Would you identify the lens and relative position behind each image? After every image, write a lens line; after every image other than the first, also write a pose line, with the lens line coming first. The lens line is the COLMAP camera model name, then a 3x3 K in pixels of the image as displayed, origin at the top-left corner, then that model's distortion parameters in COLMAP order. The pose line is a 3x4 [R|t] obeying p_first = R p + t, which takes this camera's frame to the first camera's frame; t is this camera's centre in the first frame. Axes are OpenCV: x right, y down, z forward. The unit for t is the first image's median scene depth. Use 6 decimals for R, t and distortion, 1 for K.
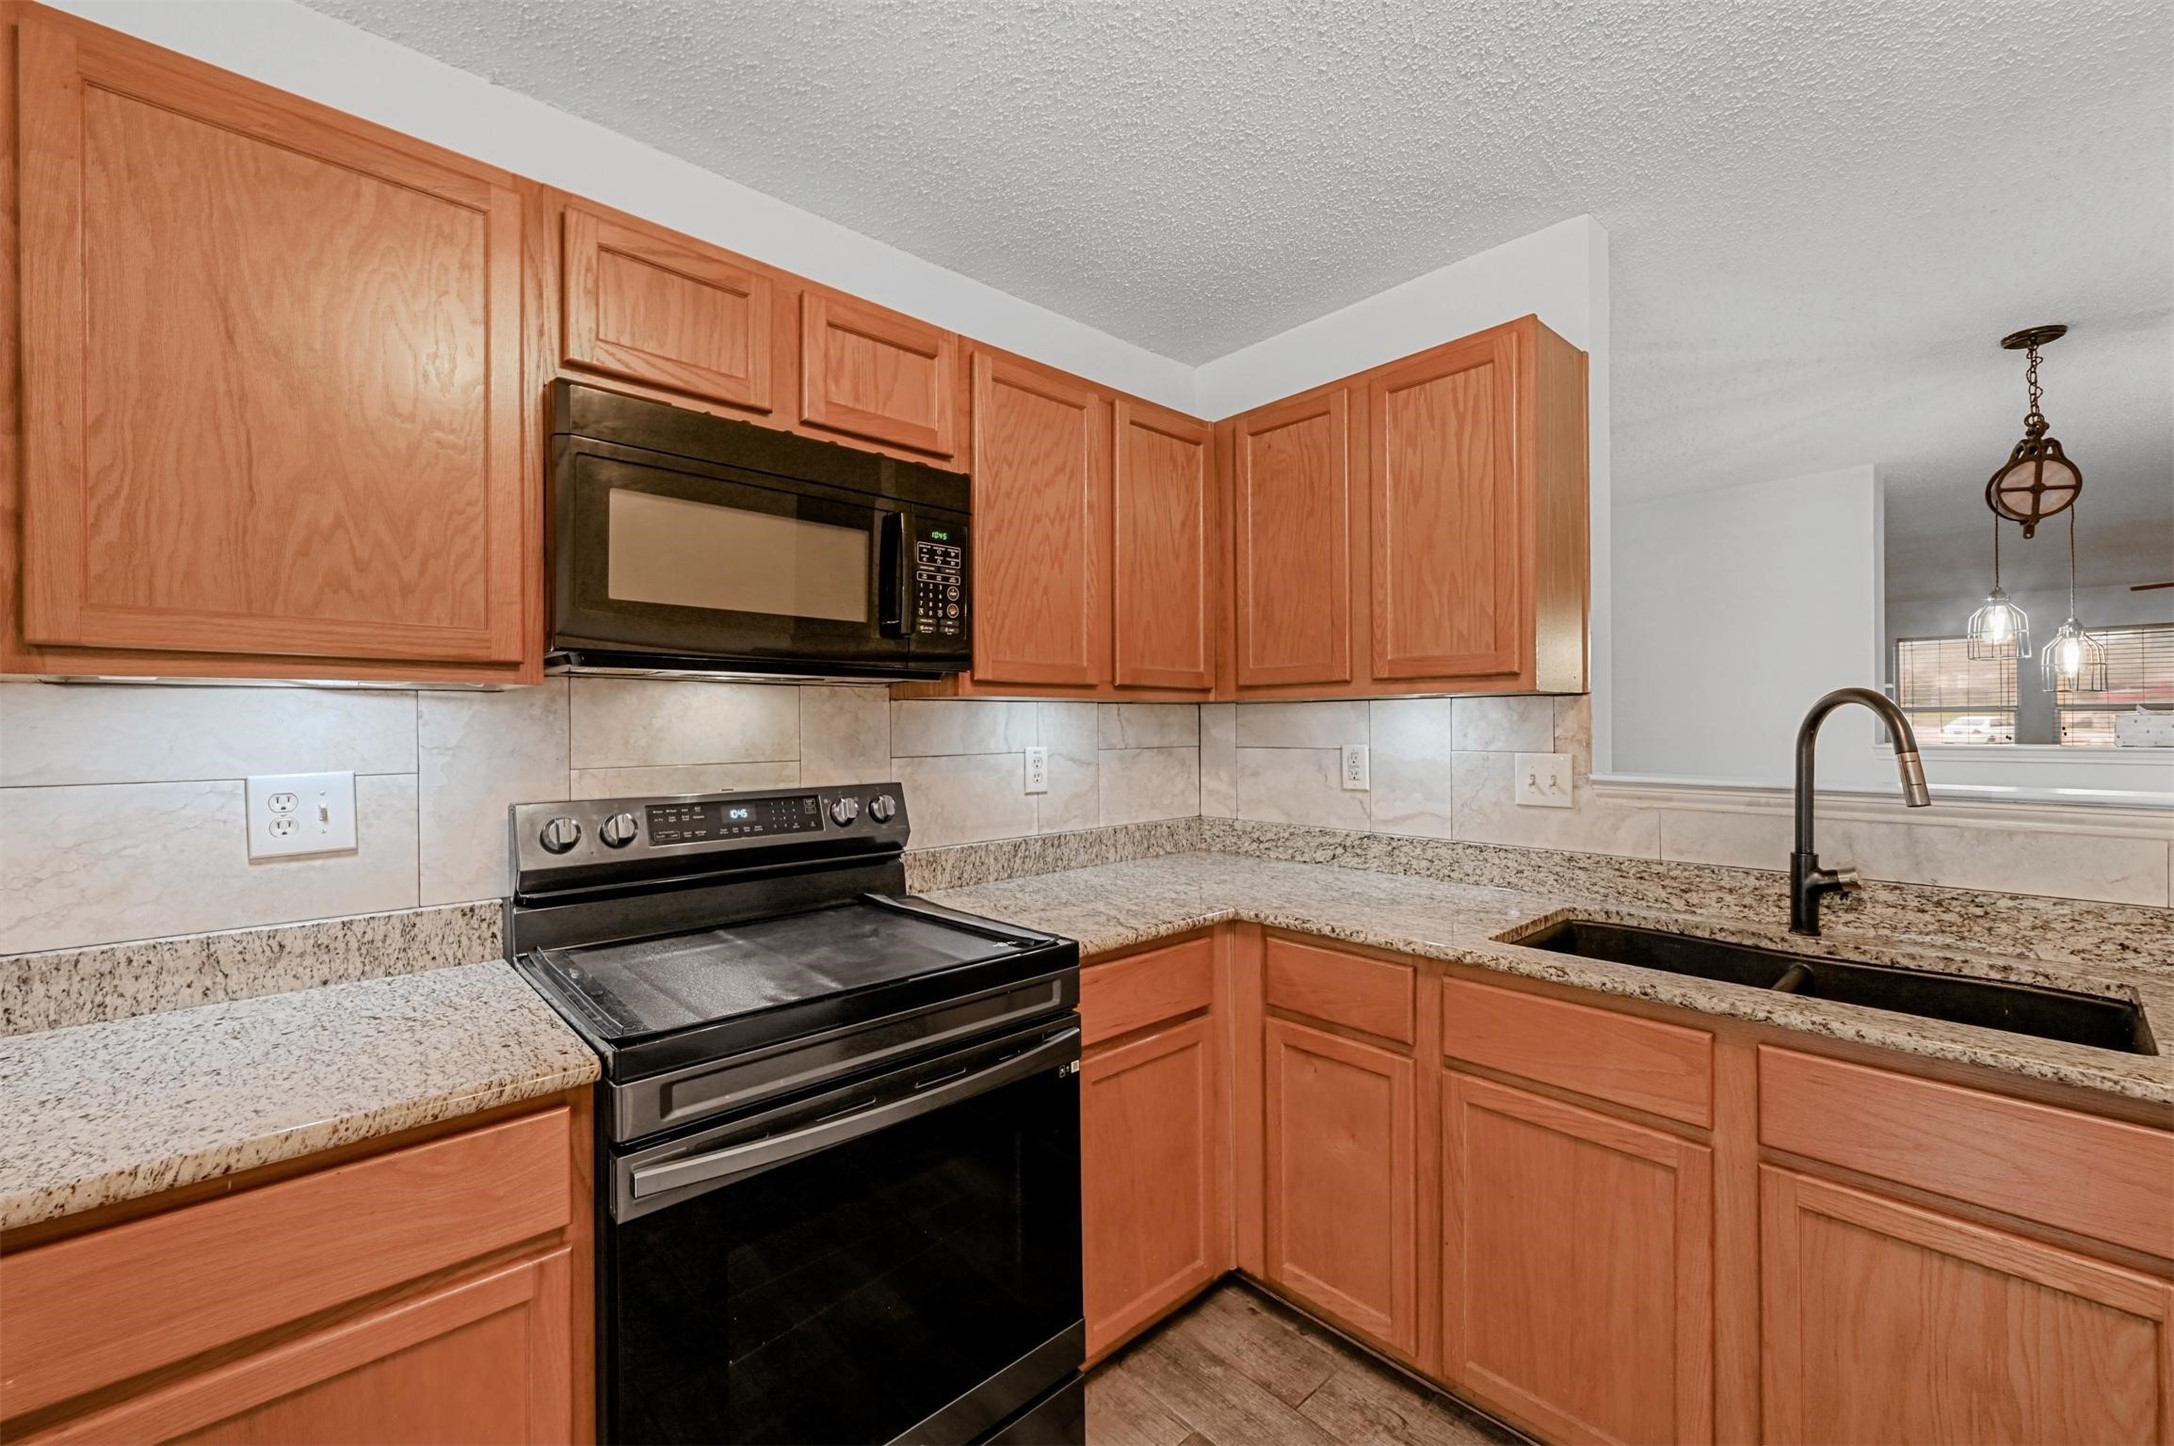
lens RADIAL K [[868.3, 0, 1072.1], [0, 868.3, 724.8], [0, 0, 1]] dist [0.001071, 0.001209]
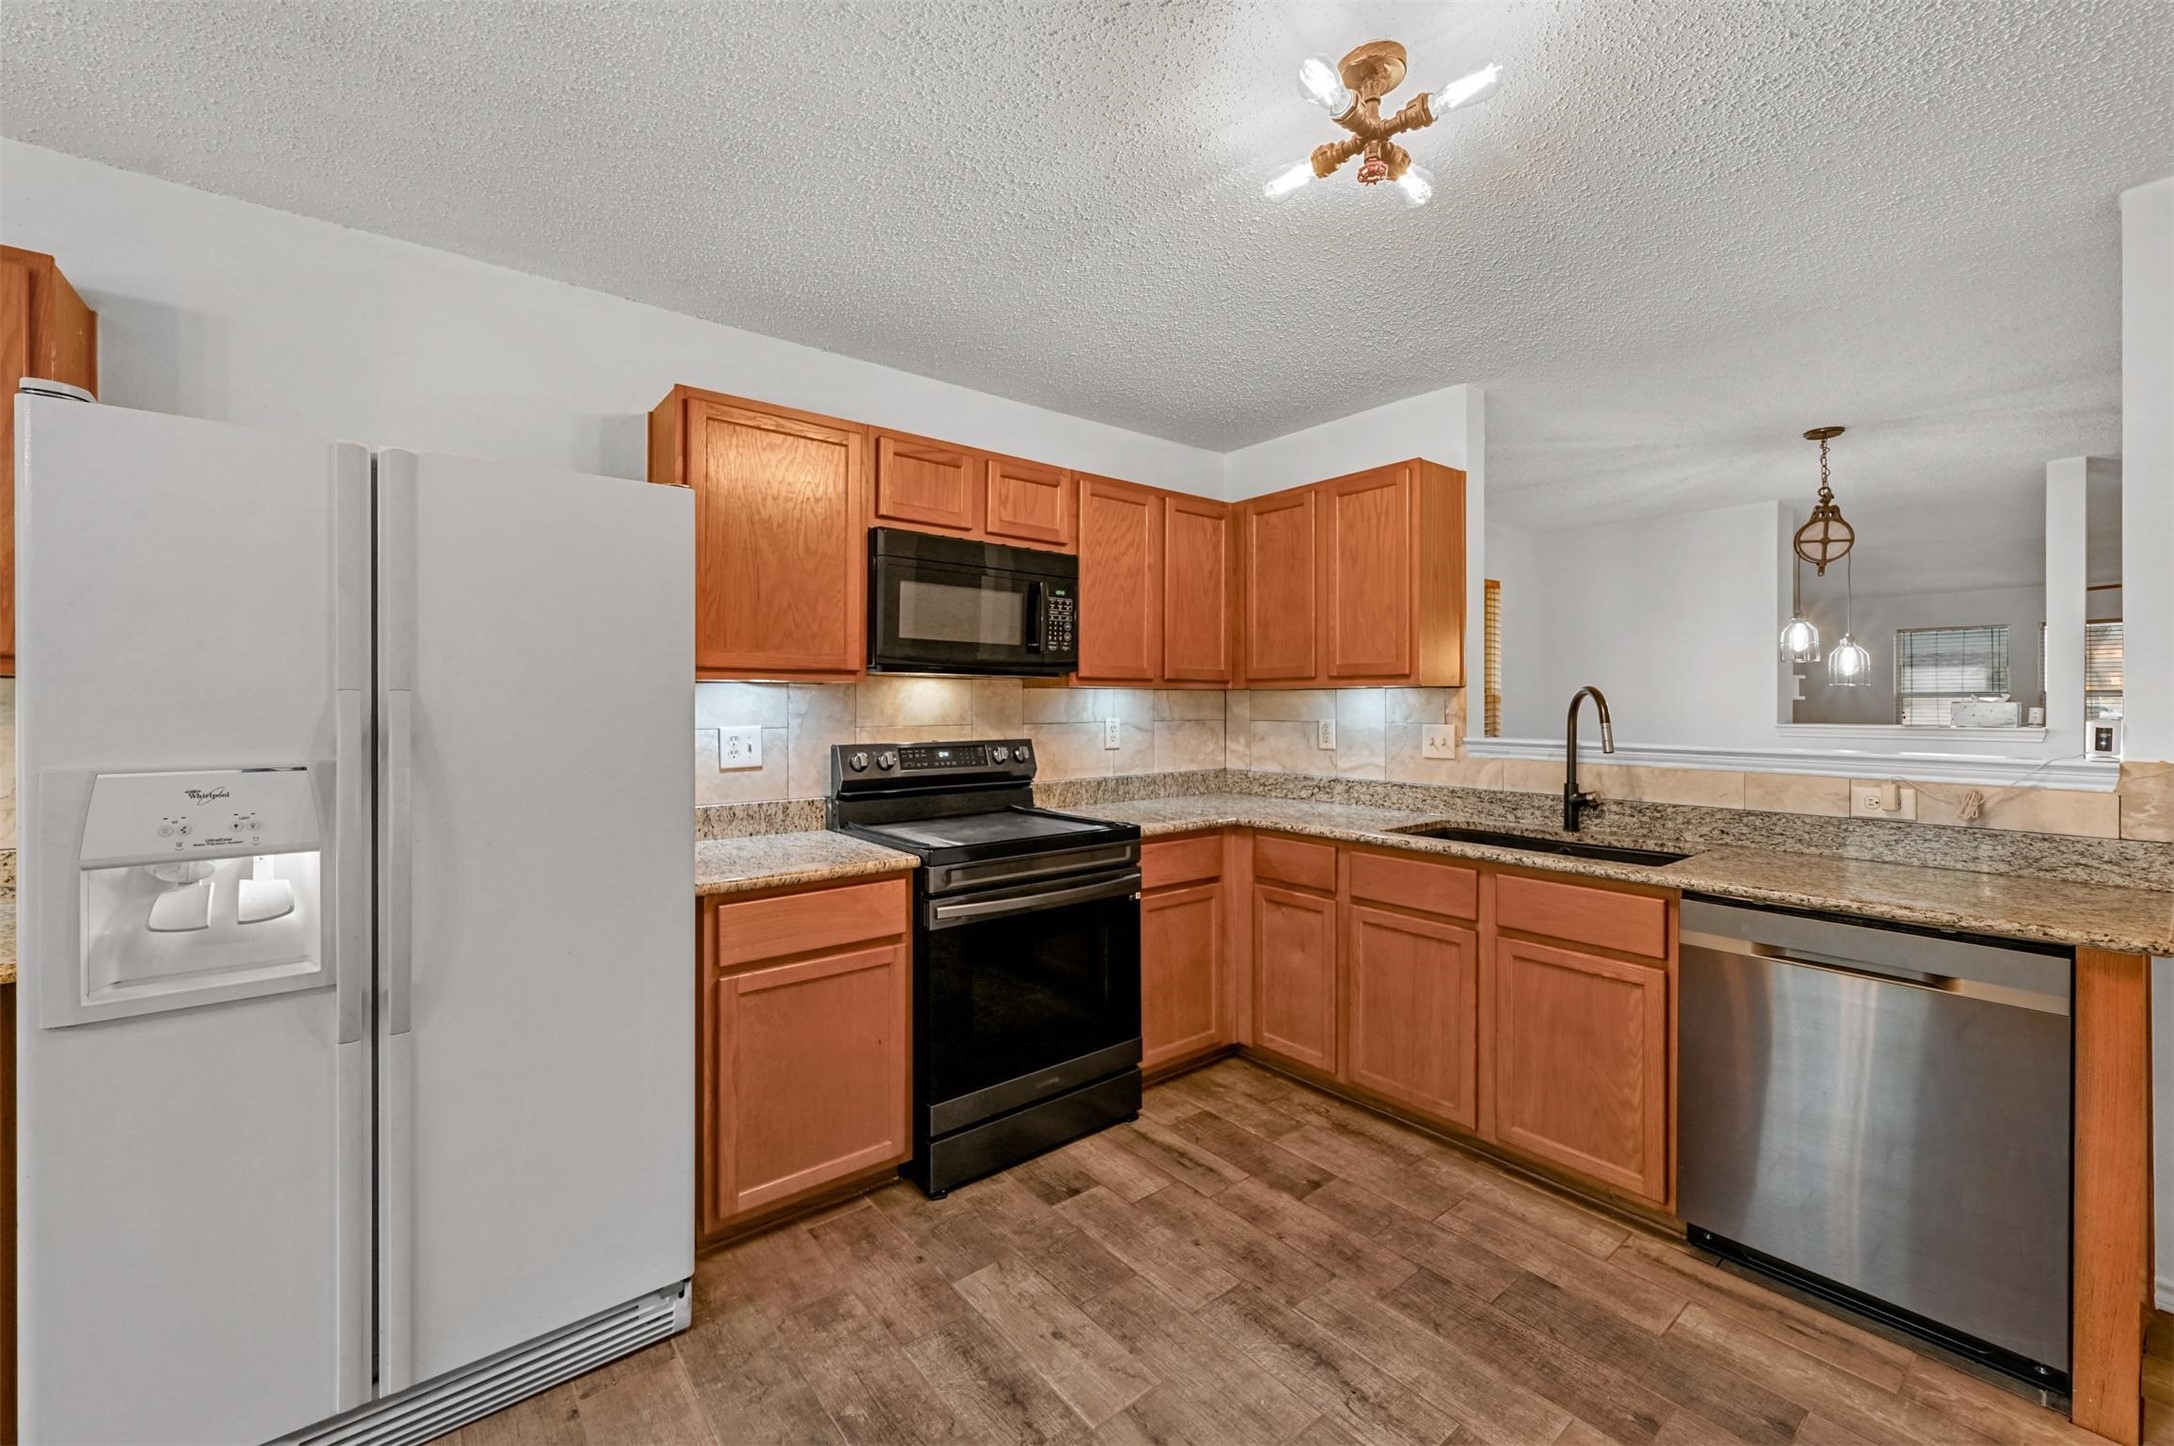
lens RADIAL K [[868.3, 0, 1079.1], [0, 868.3, 704.5], [0, 0, 1]] dist [0.001071, 0.001209]
pose [[0.998175, 0.007455, -0.059921, -0.012080], [-0.007338, 0.999971, 0.002169, -0.002092], [0.059936, -0.001725, 0.998201, -0.703321]]
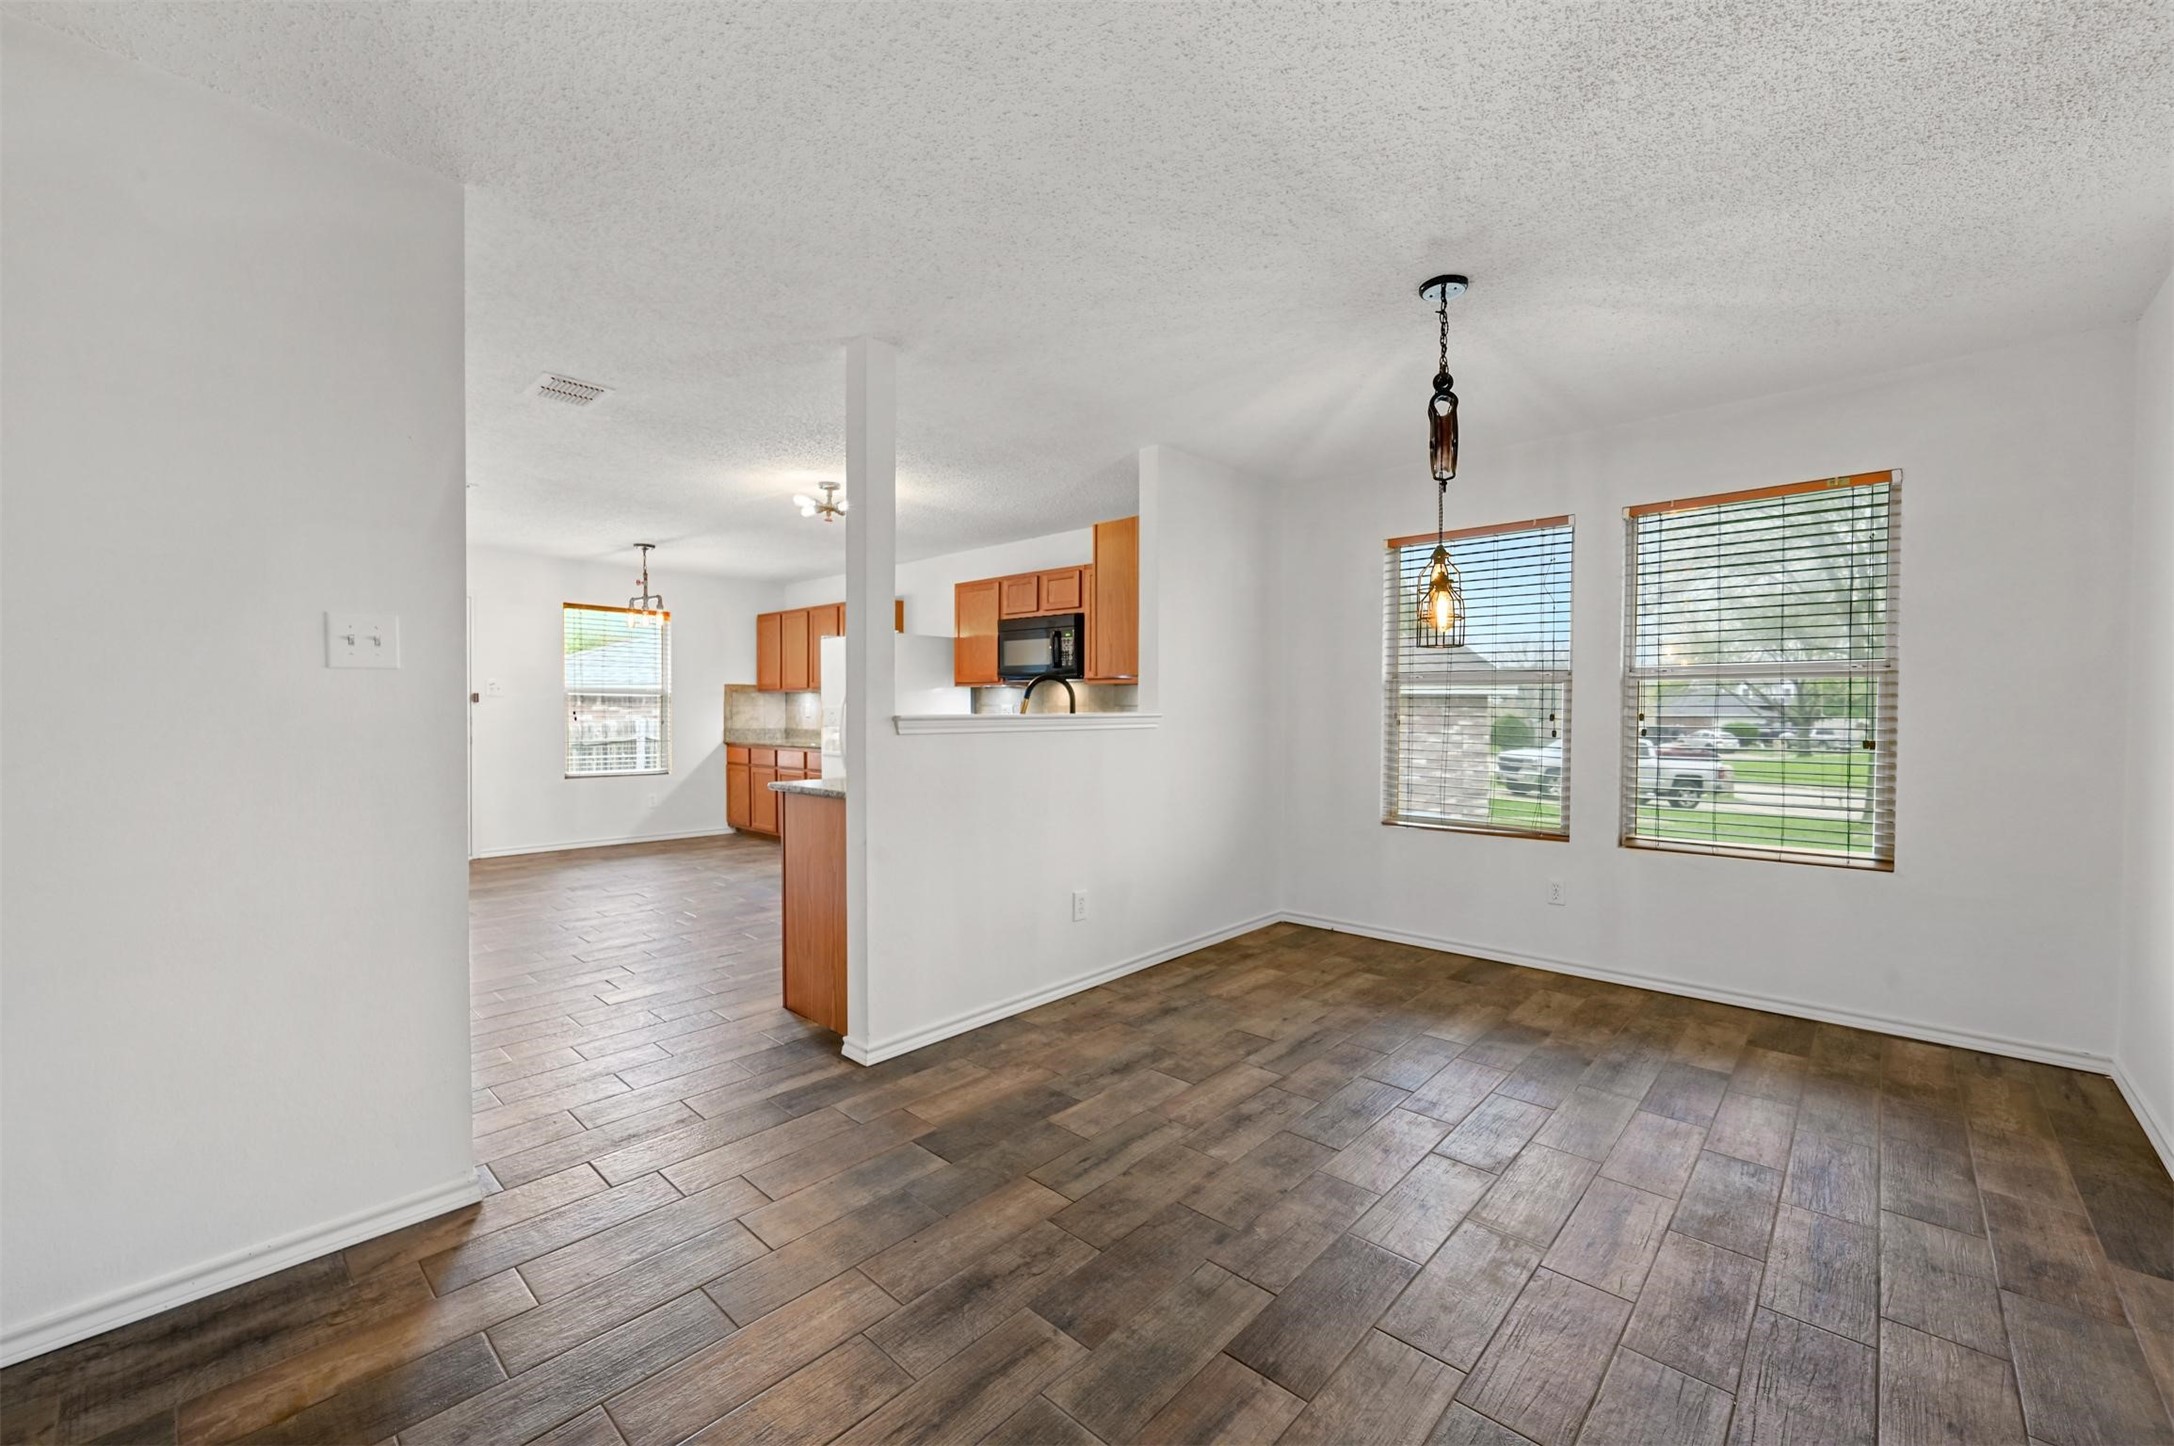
lens RADIAL K [[868.3, 0, 1069.7], [0, 868.3, 728.5], [0, 0, 1]] dist [0.001071, 0.001209]
pose [[0.081670, 0.028087, -0.996264, 3.082065], [-0.004436, 0.999603, 0.027818, 0.040546], [0.996650, 0.002148, 0.081762, 0.748579]]
